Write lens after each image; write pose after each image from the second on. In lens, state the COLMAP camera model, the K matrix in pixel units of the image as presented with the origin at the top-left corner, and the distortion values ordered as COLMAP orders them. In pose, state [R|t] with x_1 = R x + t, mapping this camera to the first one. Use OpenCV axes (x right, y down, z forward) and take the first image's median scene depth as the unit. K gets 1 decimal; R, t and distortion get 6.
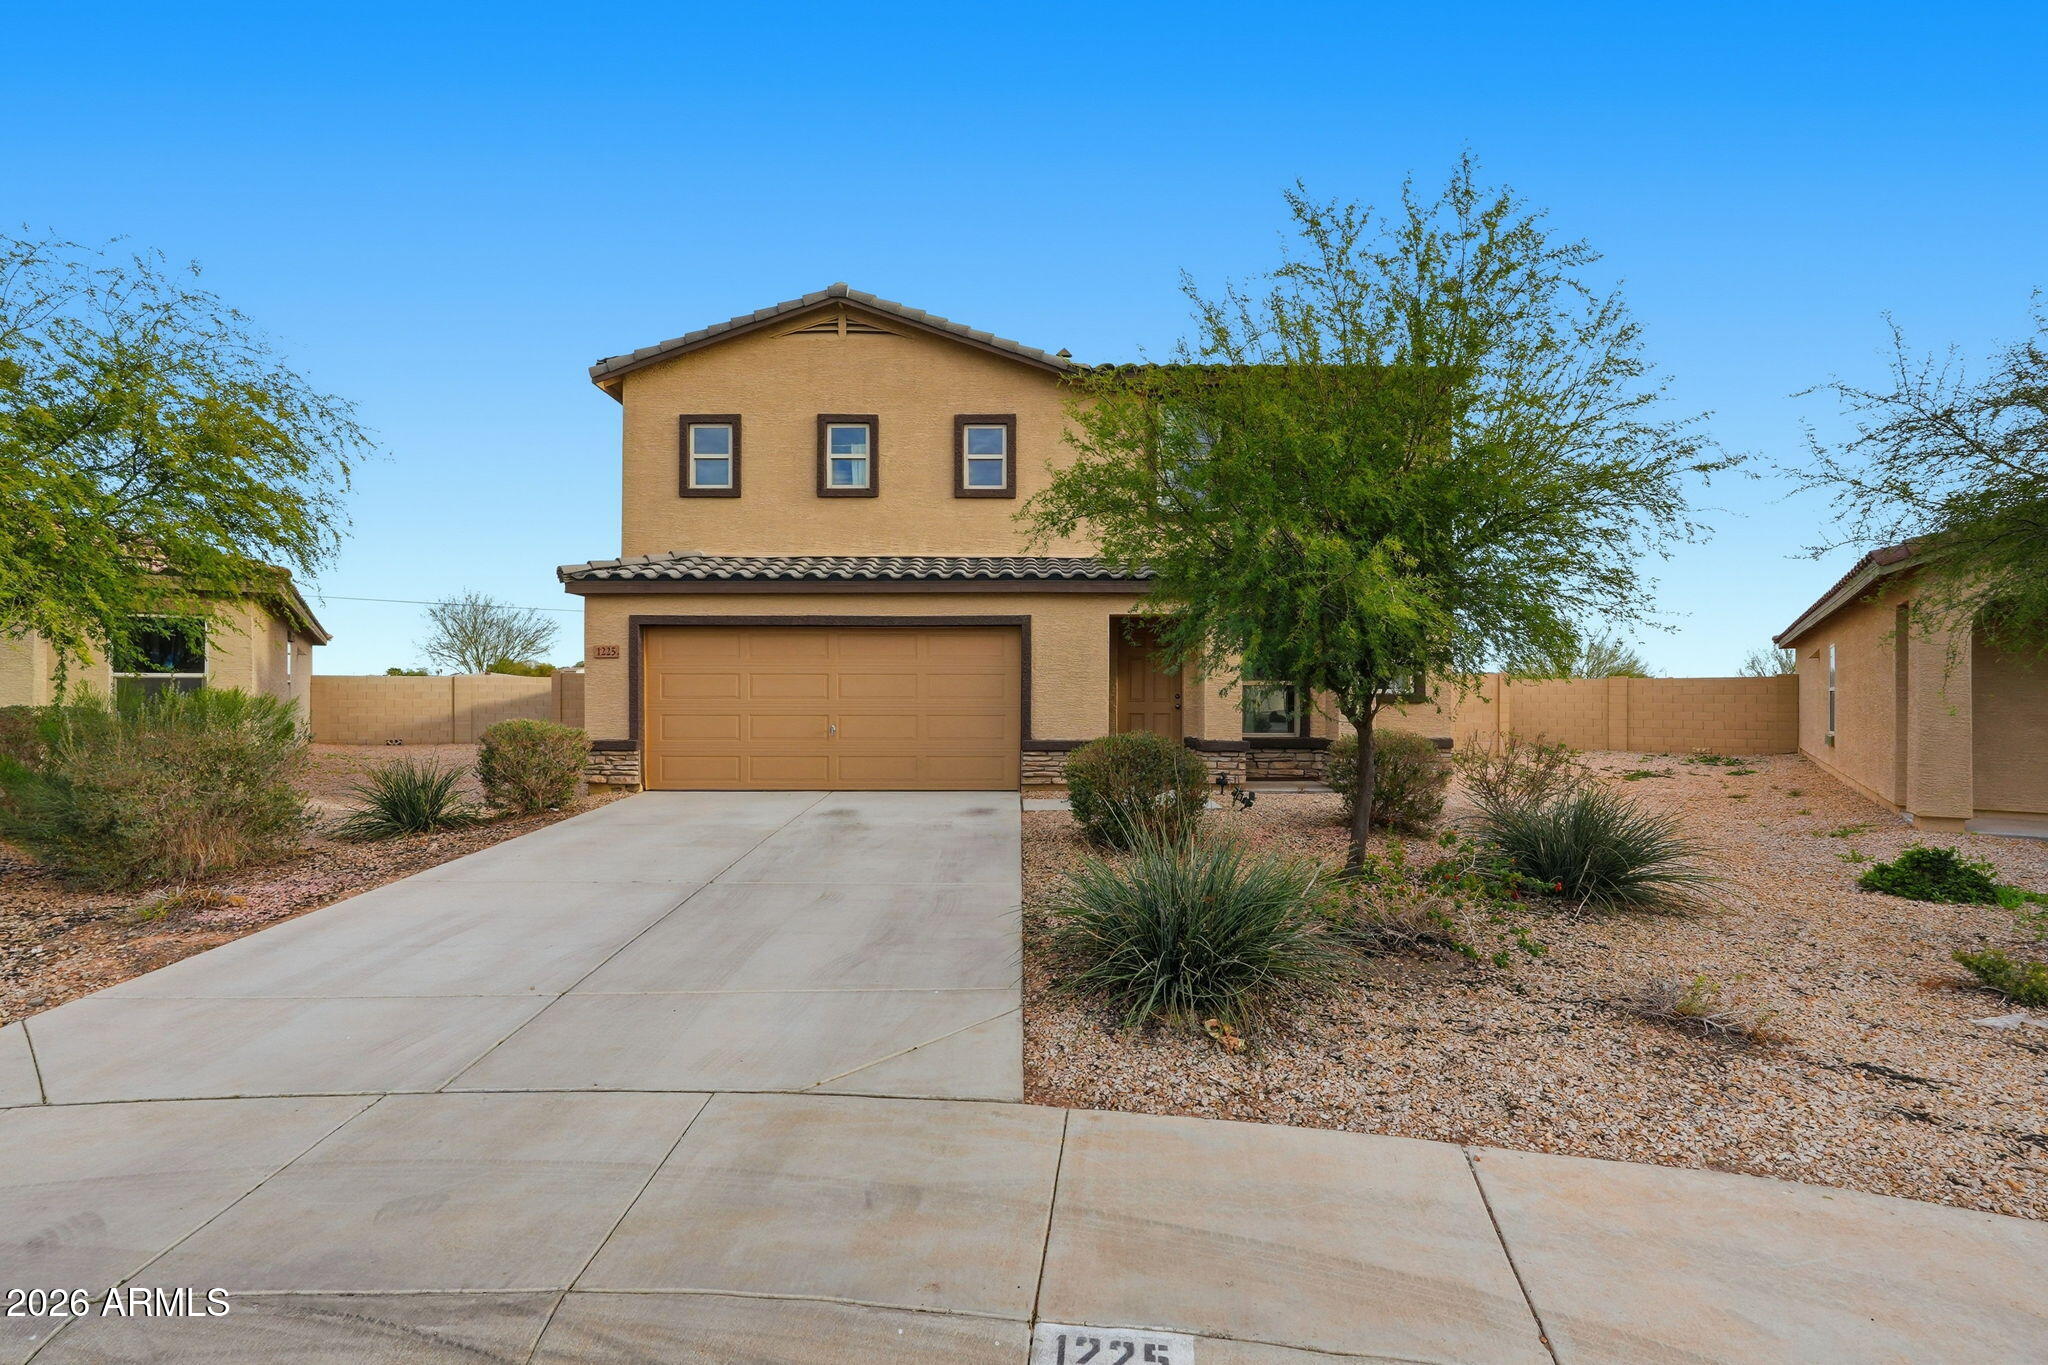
lens RADIAL K [[914.3, 0, 1024.0], [0, 914.3, 682.5], [0, 0, 1]] dist [-0.018662, 0.009920]
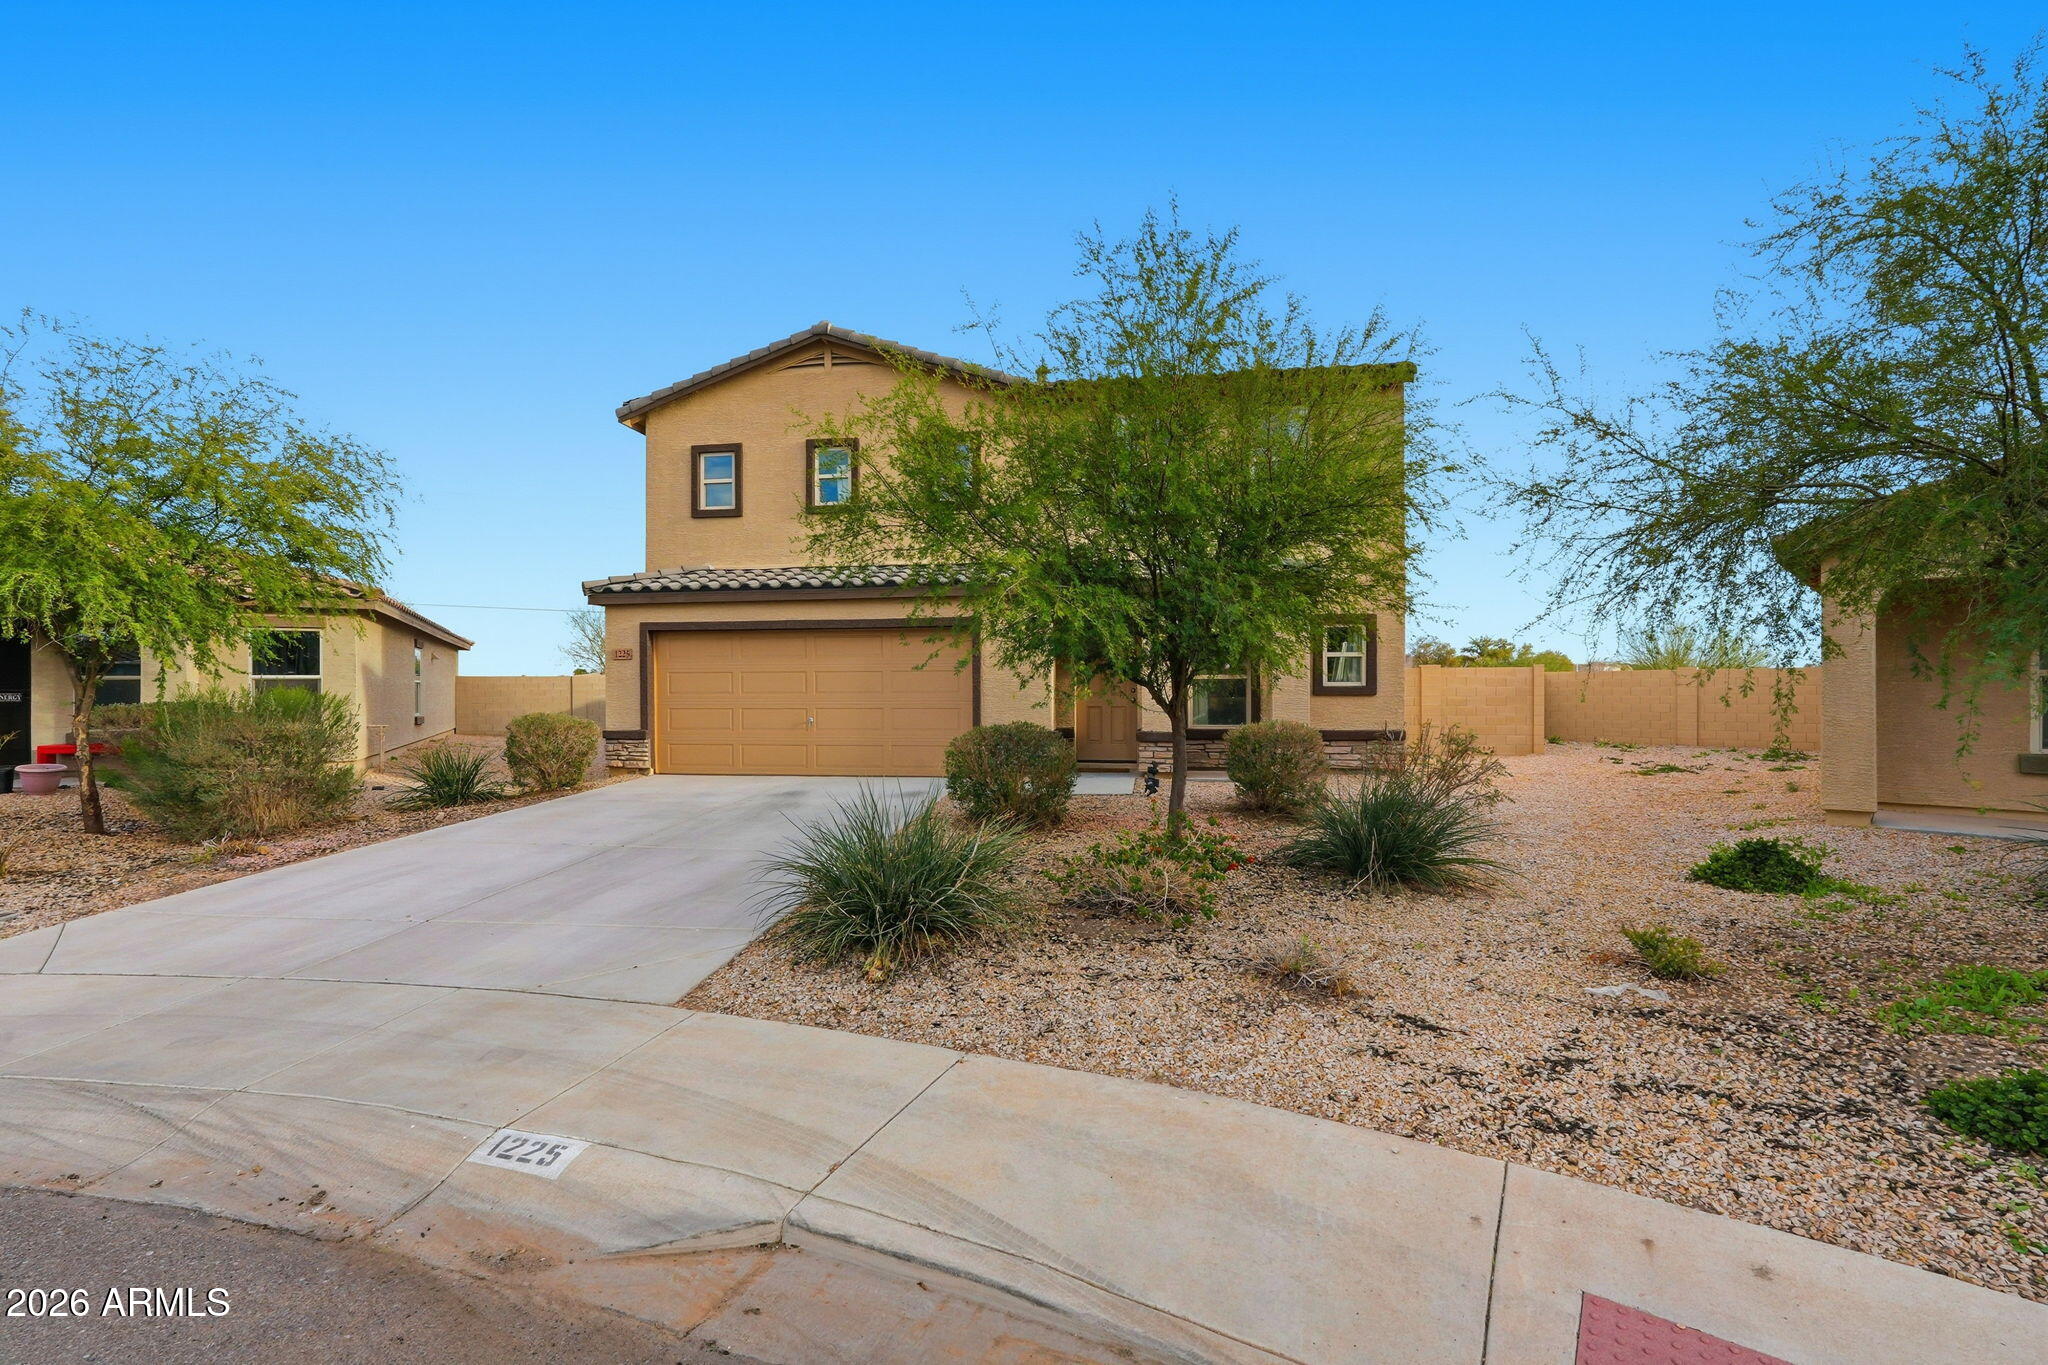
lens RADIAL K [[899.0, 0, 1024.0], [0, 899.0, 682.5], [0, 0, 1]] dist [-0.019002, 0.008554]
pose [[0.988694, -0.006475, -0.149808, 0.344589], [0.007084, 0.999969, 0.003536, 0.002976], [0.149781, -0.004557, 0.988709, -0.084090]]
